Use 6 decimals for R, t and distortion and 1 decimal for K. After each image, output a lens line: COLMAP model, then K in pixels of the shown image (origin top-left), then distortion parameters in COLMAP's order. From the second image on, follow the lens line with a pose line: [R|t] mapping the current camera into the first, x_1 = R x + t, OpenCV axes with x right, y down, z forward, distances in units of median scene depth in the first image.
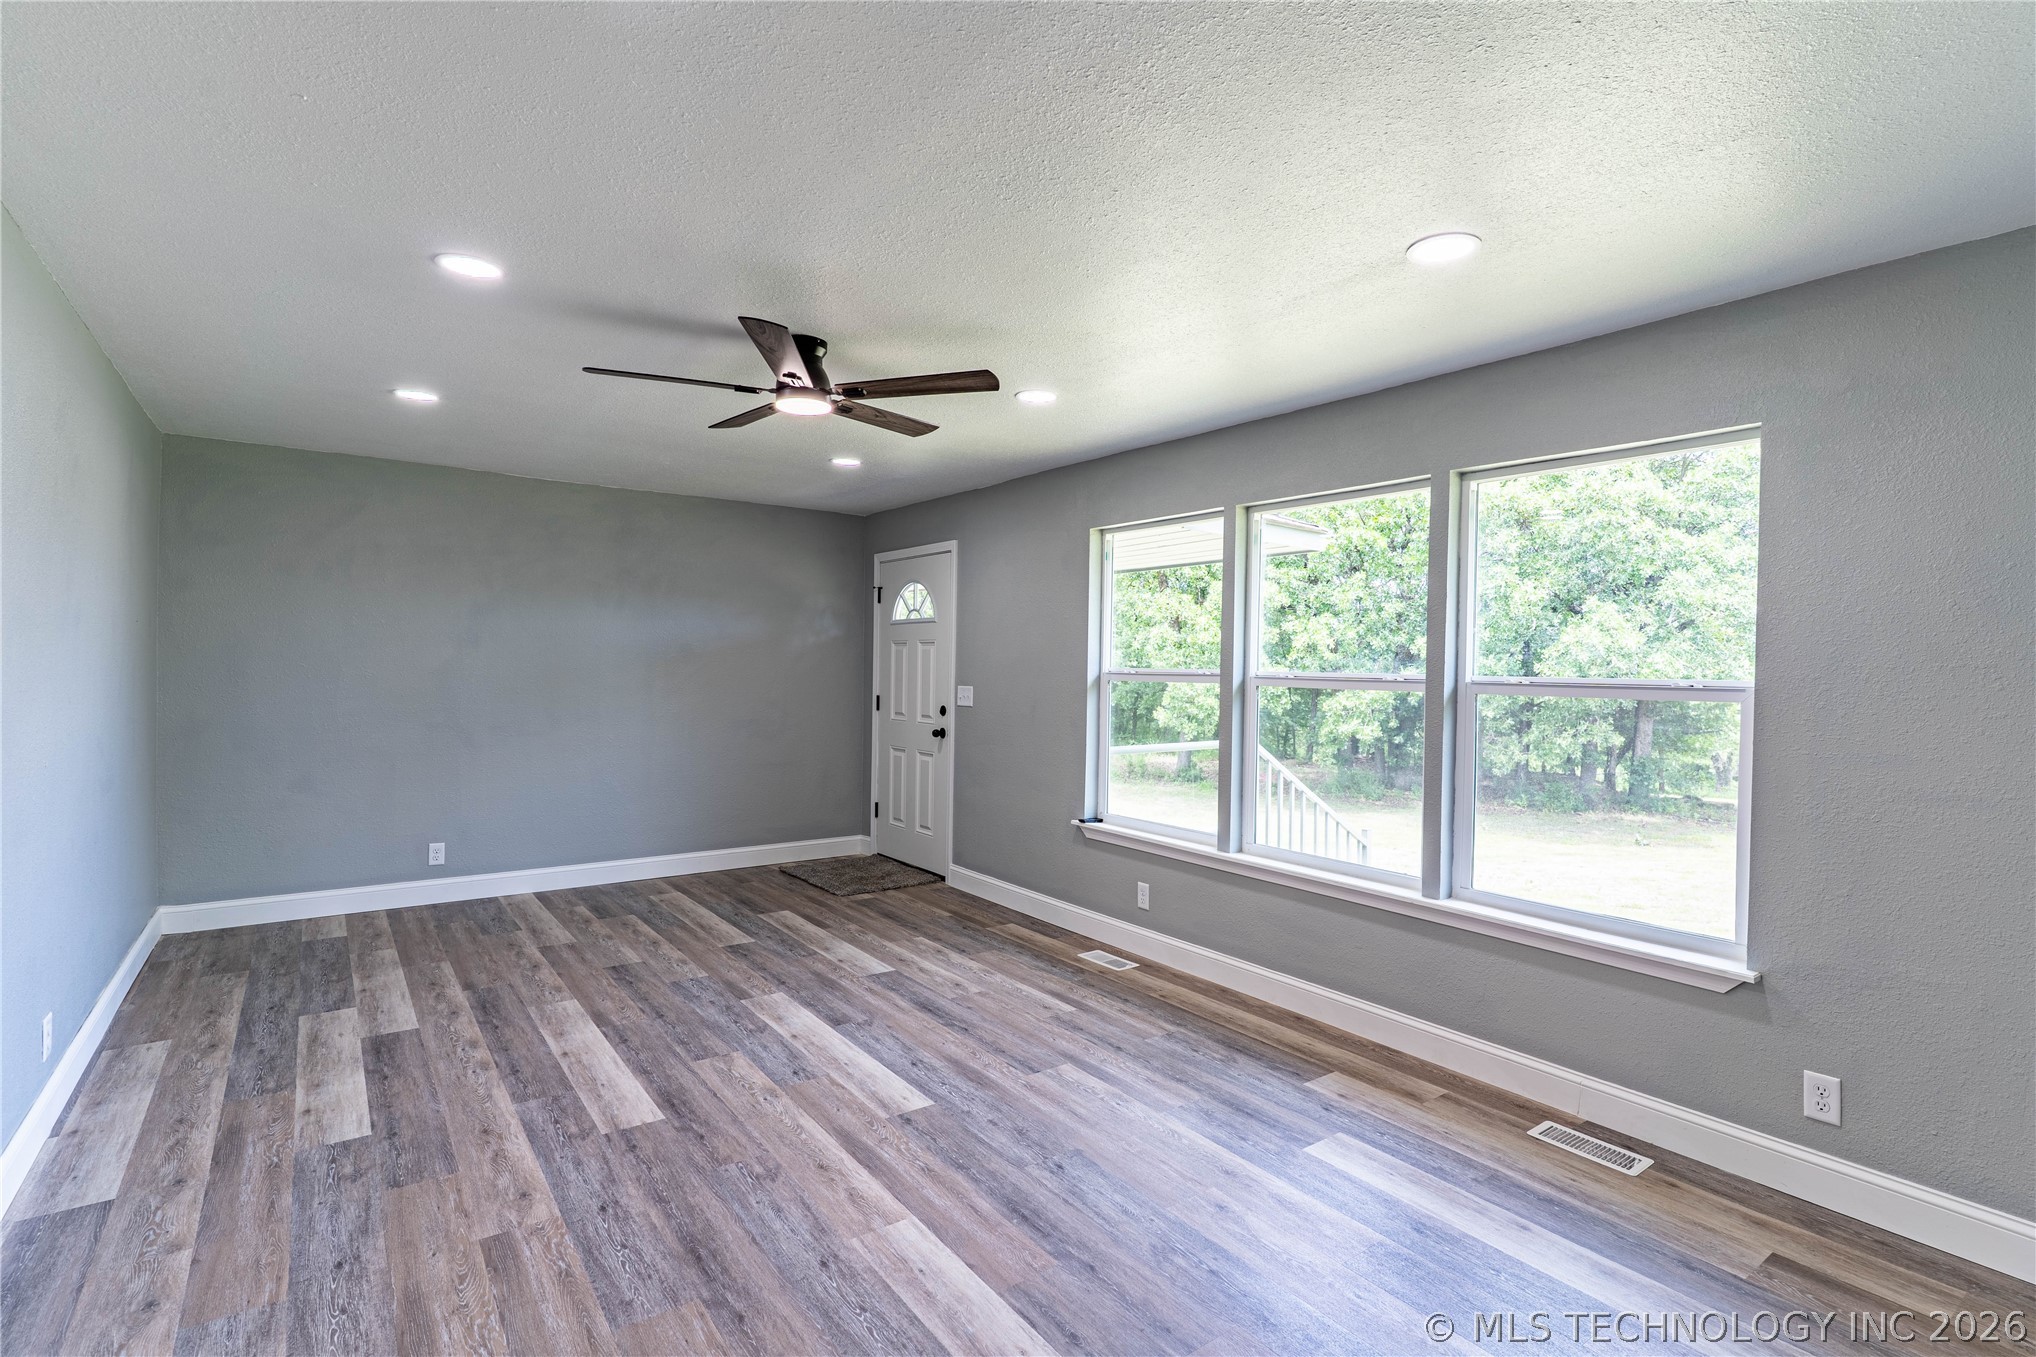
lens RADIAL K [[961.4, 0, 1015.1], [0, 961.4, 689.9], [0, 0, 1]] dist [0.000113, 0.000580]
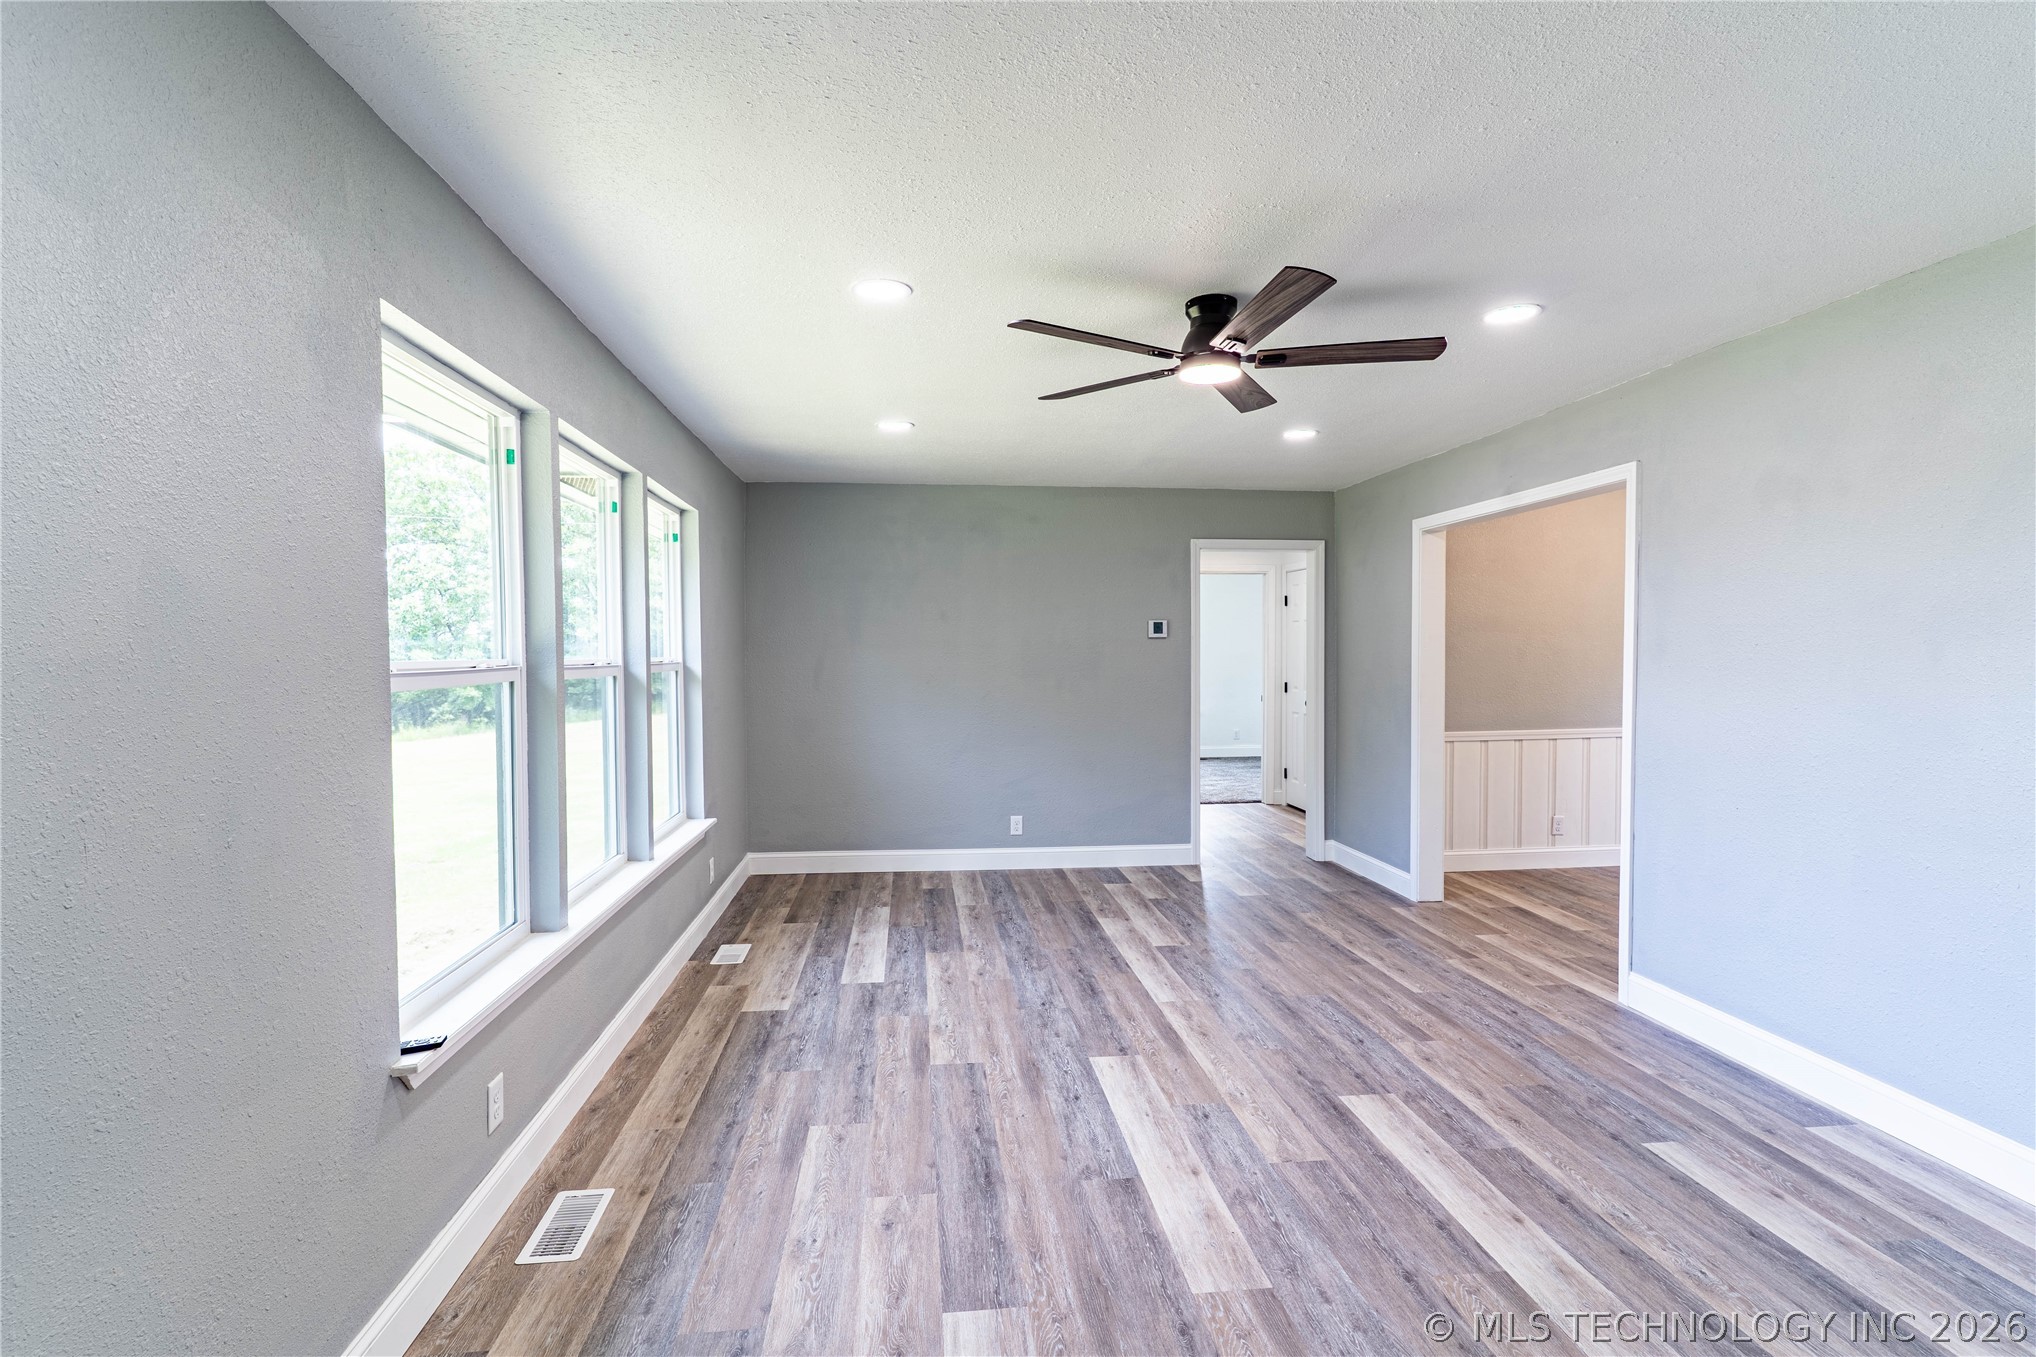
lens RADIAL K [[961.4, 0, 1022.9], [0, 961.4, 676.9], [0, 0, 1]] dist [0.000113, 0.000580]
pose [[-0.870301, -0.026240, 0.491822, -0.526257], [0.002192, 0.998364, 0.057143, -0.061393], [-0.492516, 0.050810, -0.868819, 1.901900]]
